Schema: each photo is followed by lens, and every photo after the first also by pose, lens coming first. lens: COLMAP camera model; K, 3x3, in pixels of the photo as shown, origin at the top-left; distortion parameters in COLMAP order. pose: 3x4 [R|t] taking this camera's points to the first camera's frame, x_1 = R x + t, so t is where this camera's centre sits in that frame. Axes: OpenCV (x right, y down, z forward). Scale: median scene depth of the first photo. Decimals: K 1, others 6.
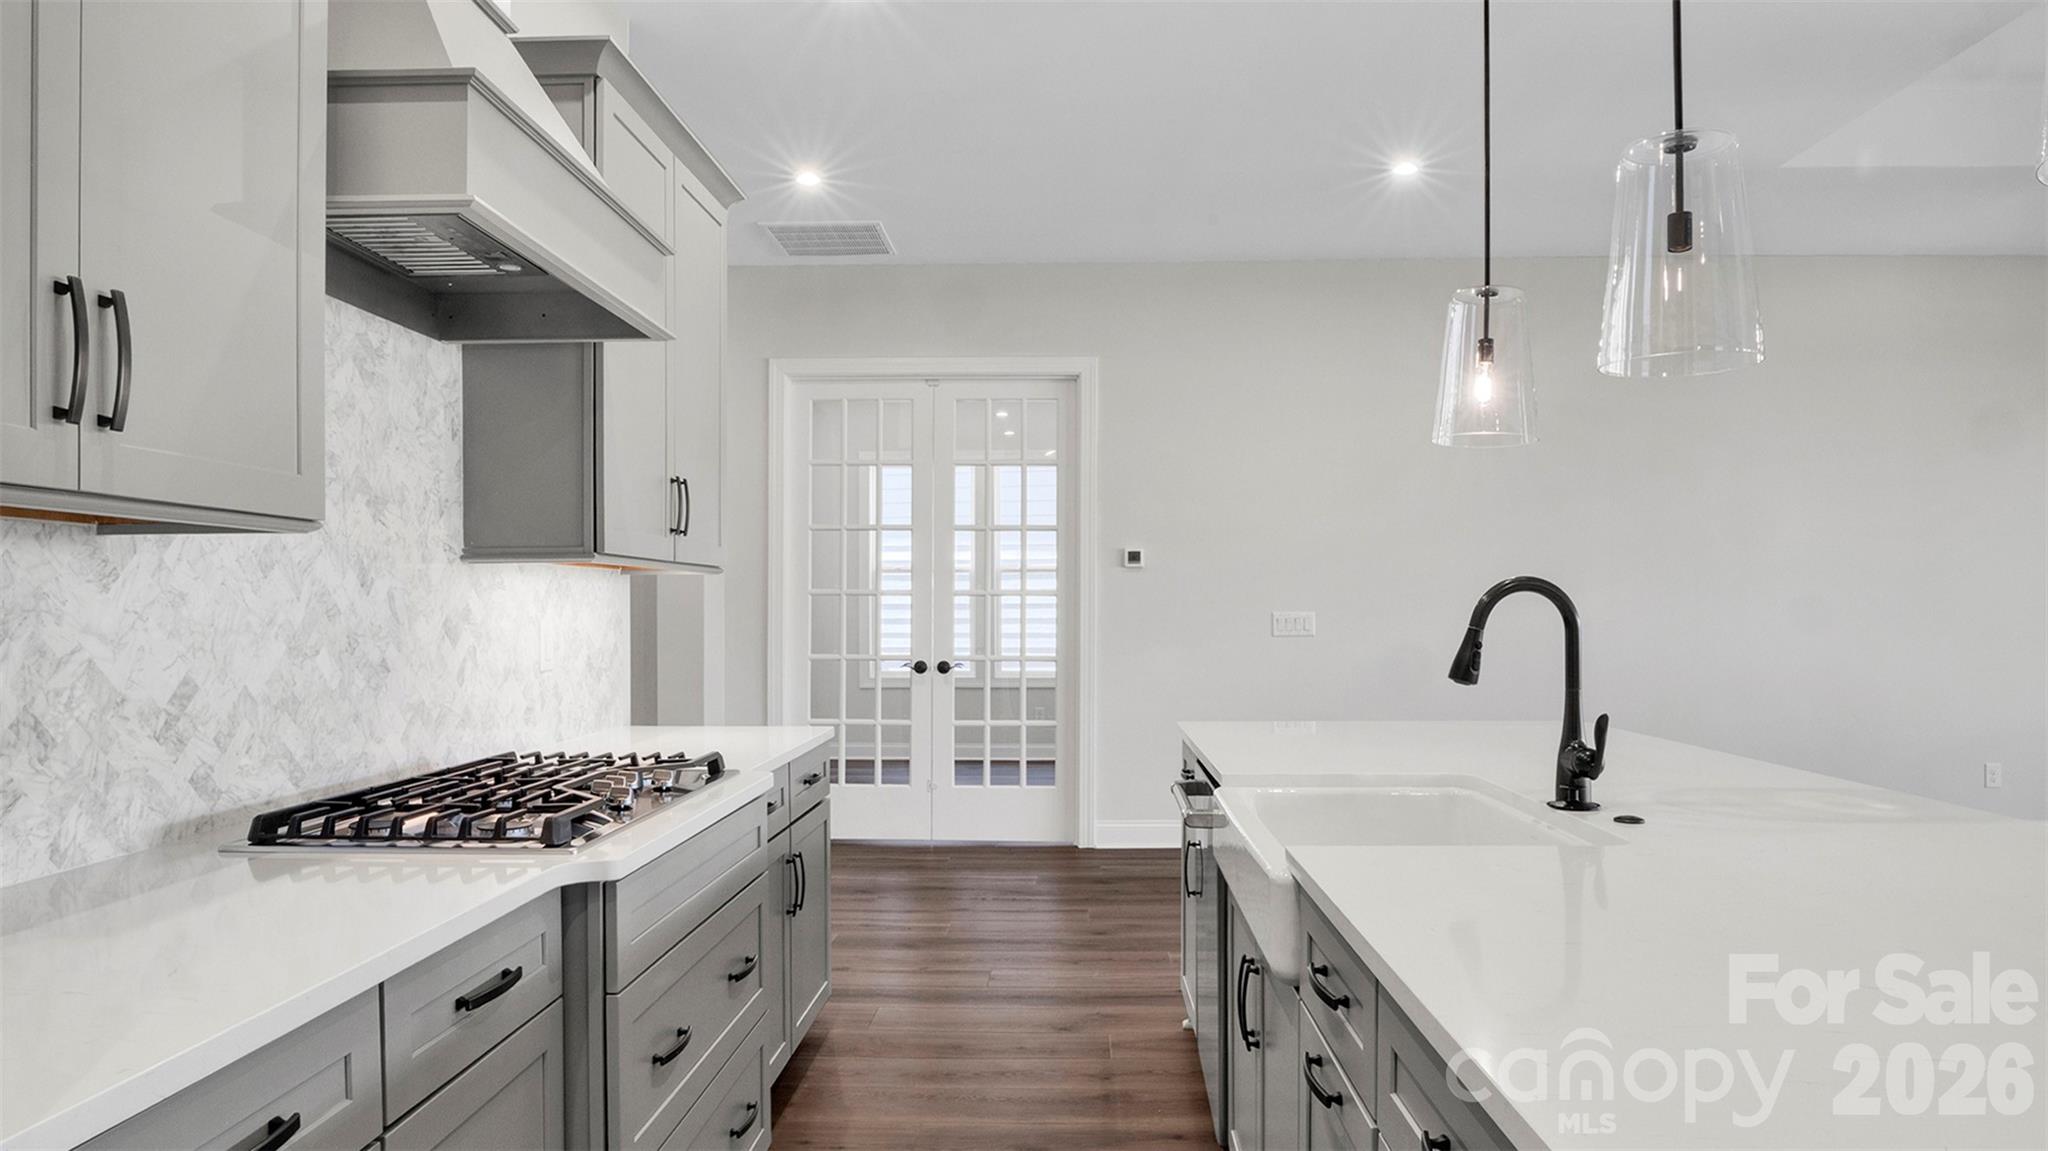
lens RADIAL K [[1291.4, 0, 1054.0], [0, 1291.4, 597.6], [0, 0, 1]] dist [-0.019896, 0.000744]
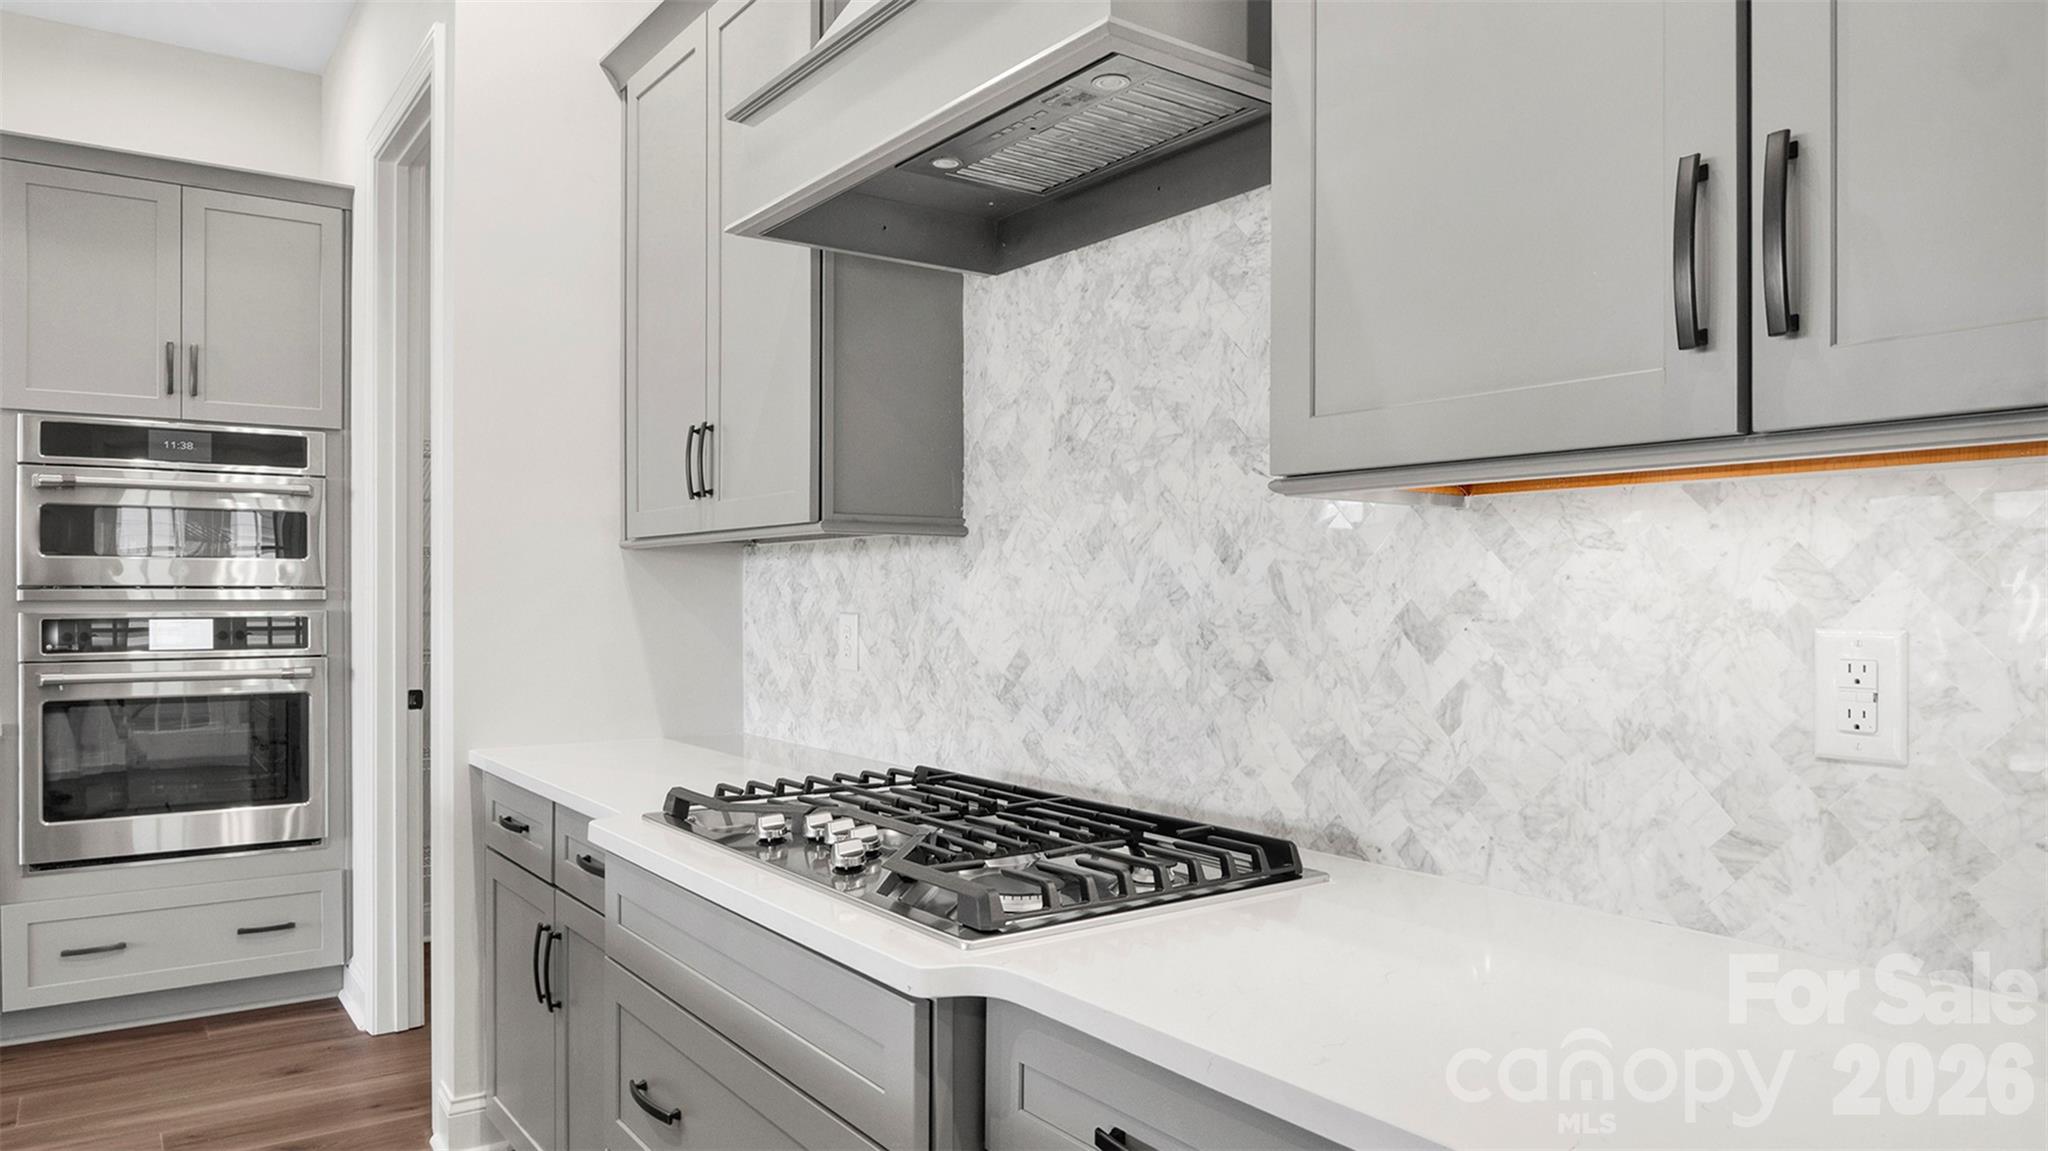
lens RADIAL K [[1291.4, 0, 1037.6], [0, 1291.4, 592.9], [0, 0, 1]] dist [-0.019896, 0.000744]
pose [[-0.791297, 0.004559, -0.611415, 0.019757], [0.008414, 0.999959, -0.003433, 0.012079], [0.611374, -0.007861, -0.791303, 1.660379]]
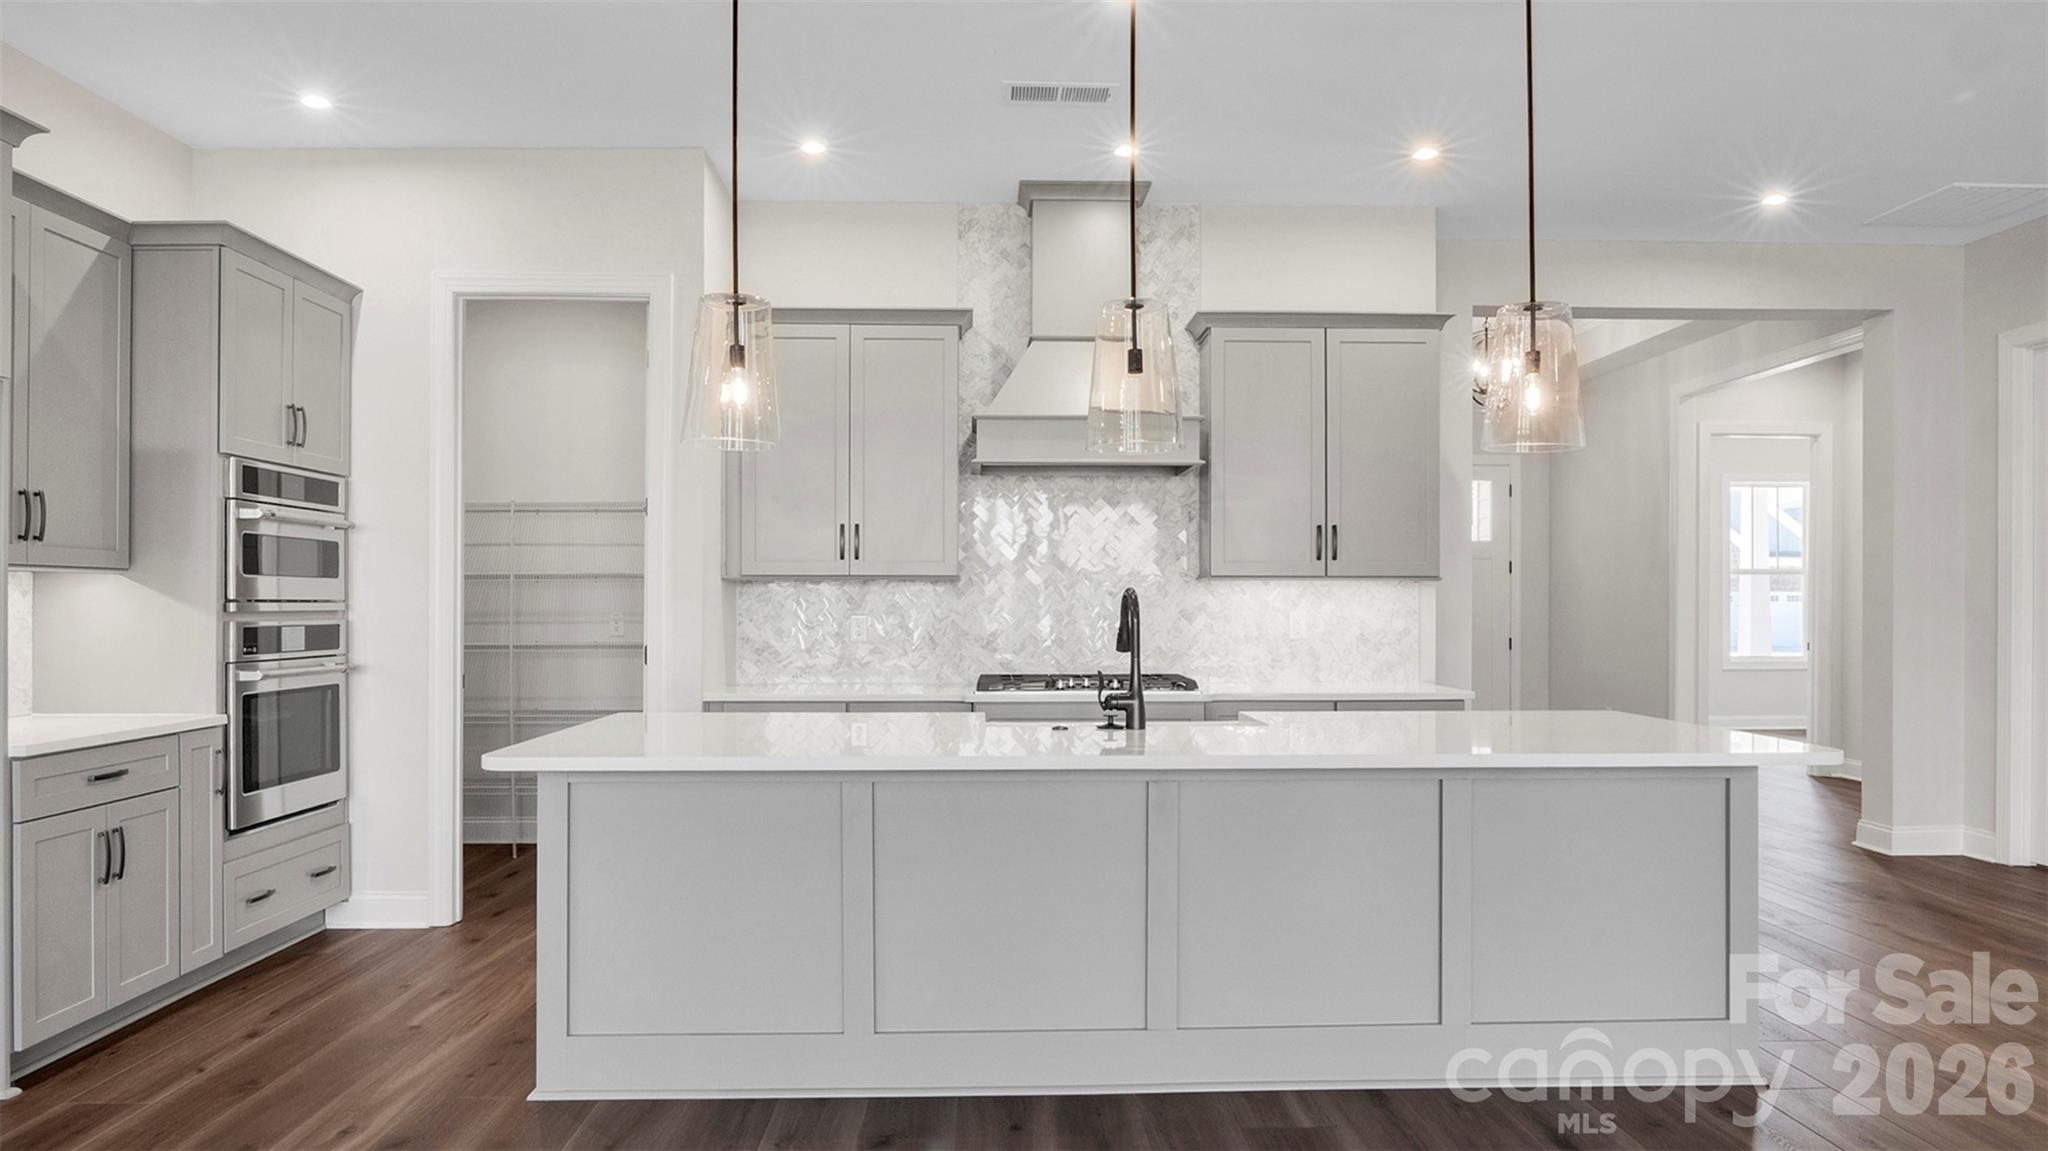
lens RADIAL K [[1291.4, 0, 1040.5], [0, 1291.4, 596.5], [0, 0, 1]] dist [-0.019896, 0.000744]
pose [[0.064690, -0.000866, -0.997905, 1.938950], [0.007825, 0.999969, -0.000360, -0.006086], [0.997875, -0.007785, 0.064694, 0.779357]]
